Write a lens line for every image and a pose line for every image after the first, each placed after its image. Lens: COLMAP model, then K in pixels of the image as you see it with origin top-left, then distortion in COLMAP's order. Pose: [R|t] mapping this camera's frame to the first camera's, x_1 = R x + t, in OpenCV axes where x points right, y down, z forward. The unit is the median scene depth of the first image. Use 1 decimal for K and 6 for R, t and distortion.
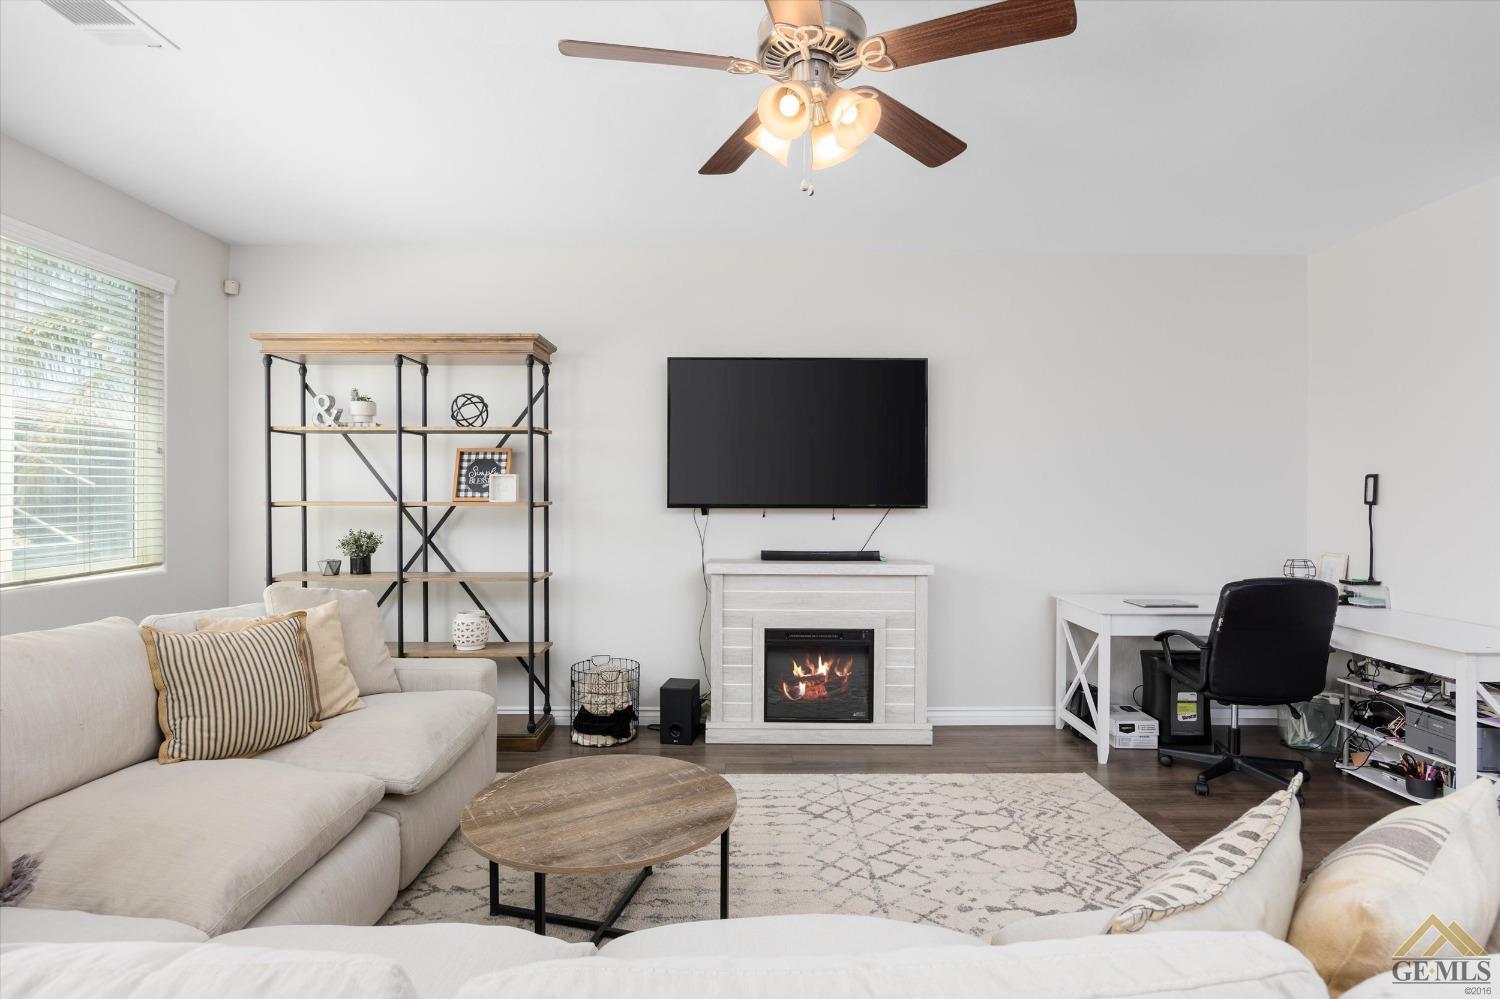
lens RADIAL K [[684.9, 0, 747.2], [0, 684.9, 500.5], [0, 0, 1]] dist [0.002766, -0.001606]
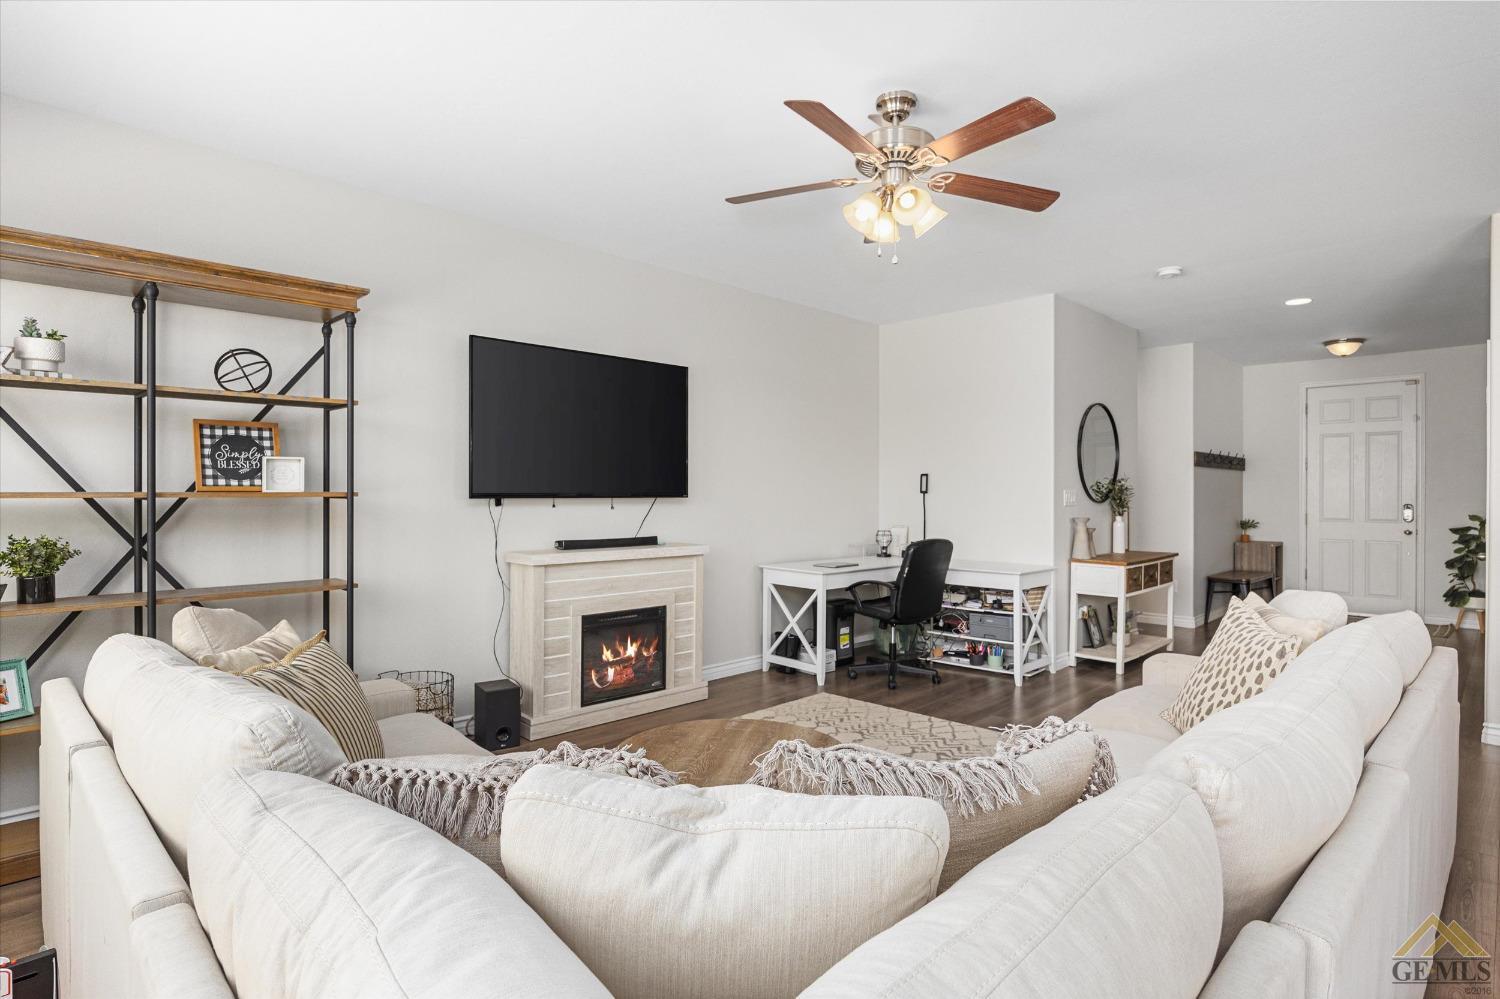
lens RADIAL K [[684.9, 0, 775.2], [0, 684.9, 492.0], [0, 0, 1]] dist [0.002766, -0.001606]
pose [[0.755831, -0.001614, 0.654765, -0.425618], [0.000222, 0.999998, 0.002209, 0.000243], [-0.654767, -0.001524, 0.755829, 0.041206]]
